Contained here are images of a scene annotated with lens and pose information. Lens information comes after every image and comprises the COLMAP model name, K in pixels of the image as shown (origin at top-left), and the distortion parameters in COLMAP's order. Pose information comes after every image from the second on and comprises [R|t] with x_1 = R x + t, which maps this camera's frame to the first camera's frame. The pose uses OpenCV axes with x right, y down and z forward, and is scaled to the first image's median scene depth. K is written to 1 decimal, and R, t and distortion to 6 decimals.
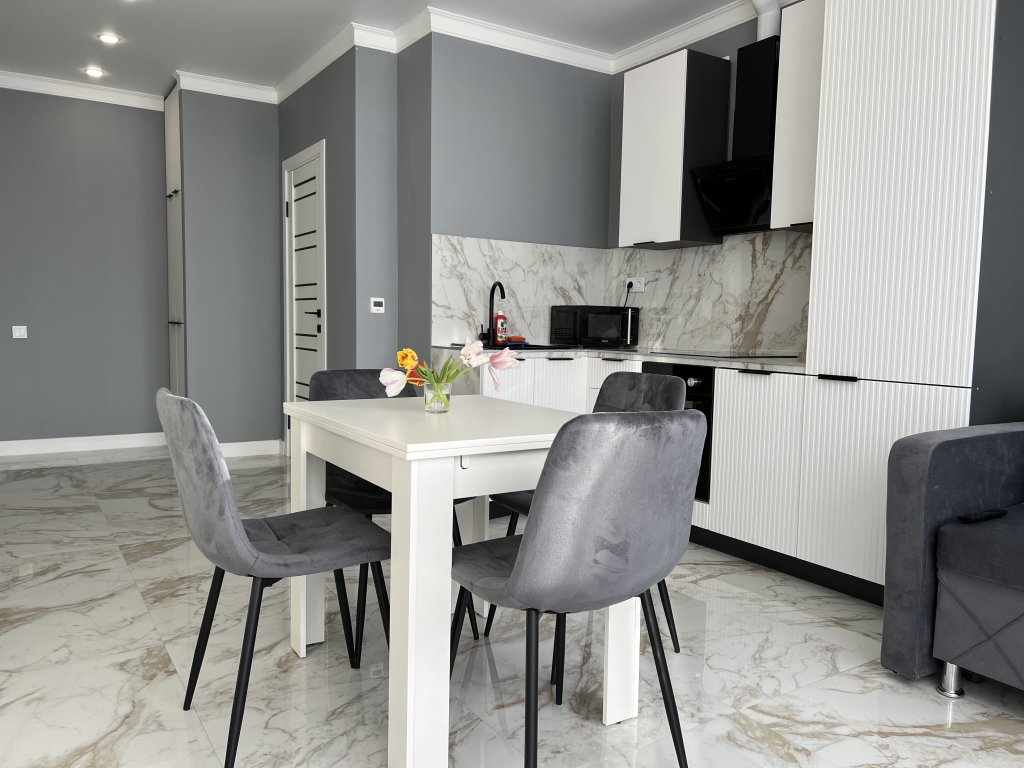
lens RADIAL K [[774.2, 0, 511.6], [0, 774.2, 388.9], [0, 0, 1]] dist [0.052795, -0.062242]
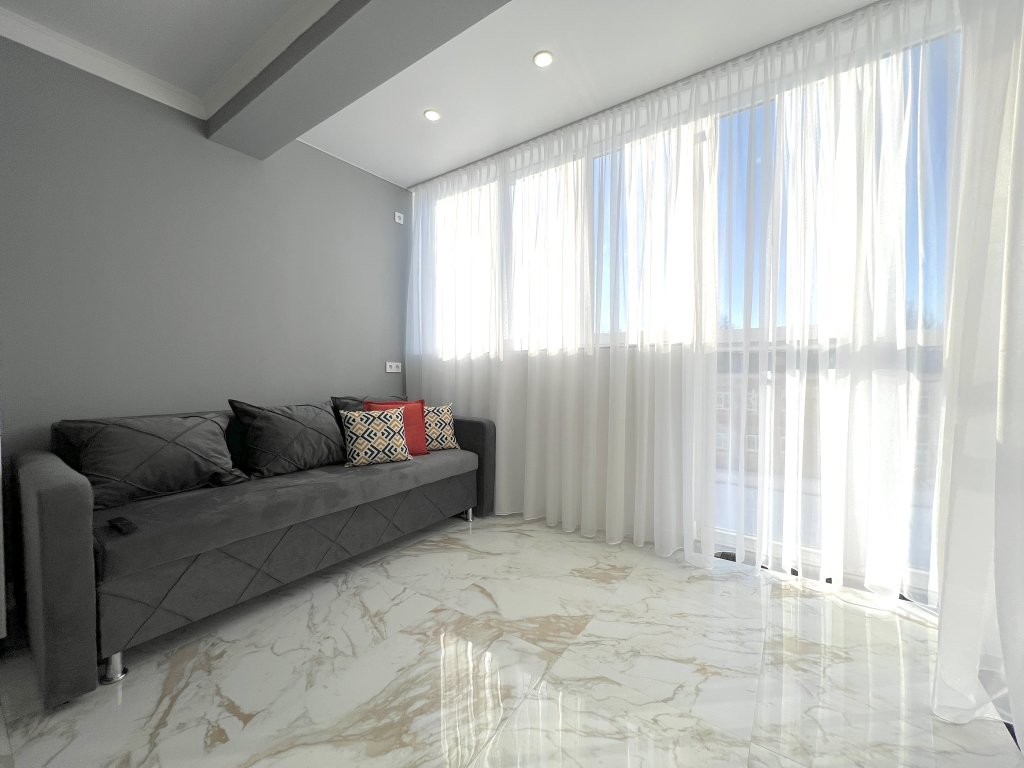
lens RADIAL K [[411.0, 0, 507.8], [0, 411.0, 381.8], [0, 0, 1]] dist [-0.000894, 0.000487]
pose [[-0.368959, -0.038481, 0.928649, -0.169145], [0.077183, 0.994423, 0.071872, -0.049338], [-0.926235, 0.098193, -0.363931, 0.419013]]
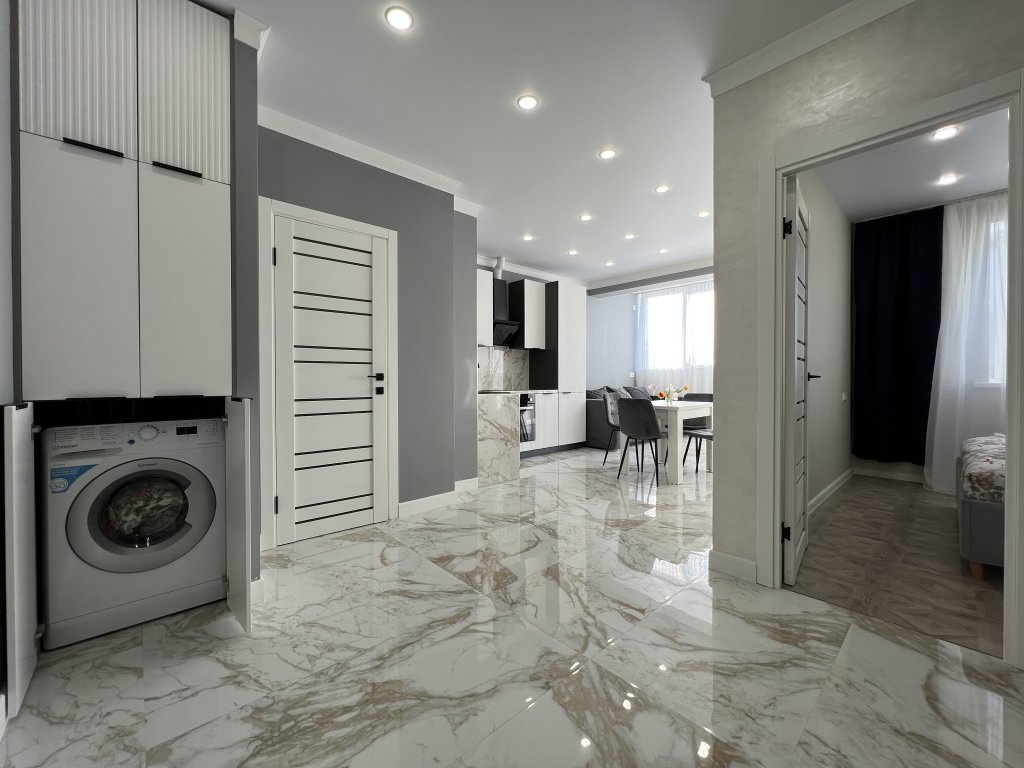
lens RADIAL K [[411.0, 0, 508.5], [0, 411.0, 381.8], [0, 0, 1]] dist [-0.000894, 0.000487]
pose [[-0.162991, -0.028312, 0.986221, -1.335429], [0.081650, 0.995772, 0.042080, -0.154812], [-0.983243, 0.087384, -0.159990, 1.417805]]
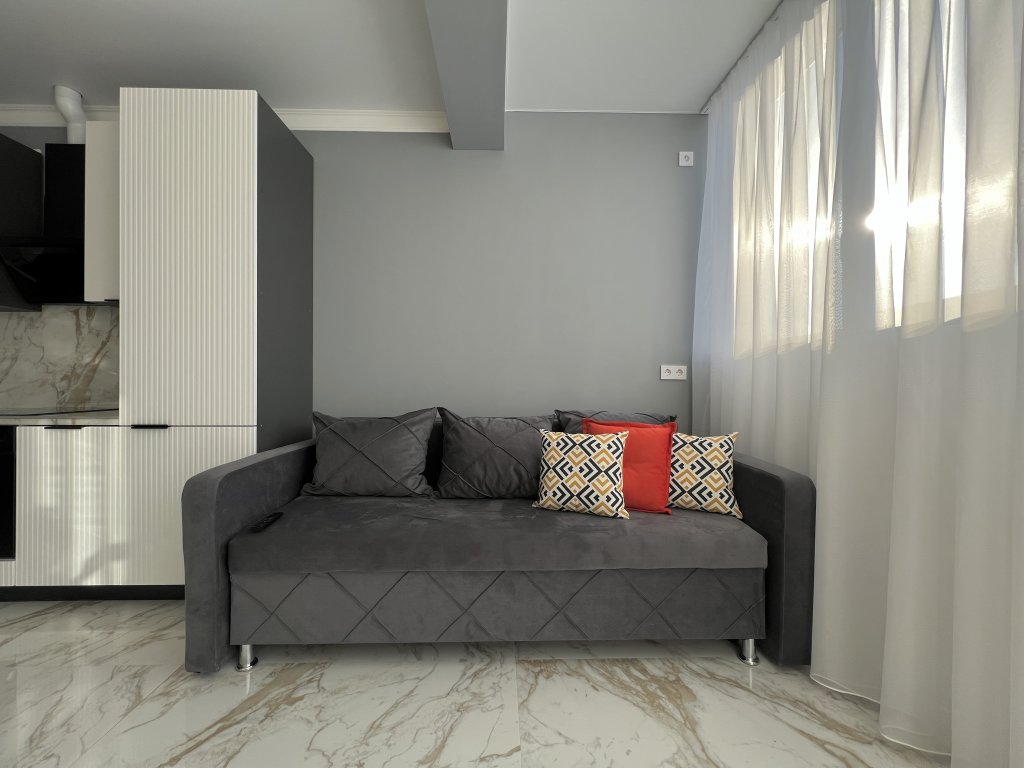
lens RADIAL K [[411.0, 0, 510.1], [0, 411.0, 380.8], [0, 0, 1]] dist [-0.000894, 0.000487]
pose [[0.519911, -0.016326, 0.854064, 0.144443], [0.081163, 0.996238, -0.030364, -0.017999], [-0.850356, 0.085105, 0.519281, 0.159294]]
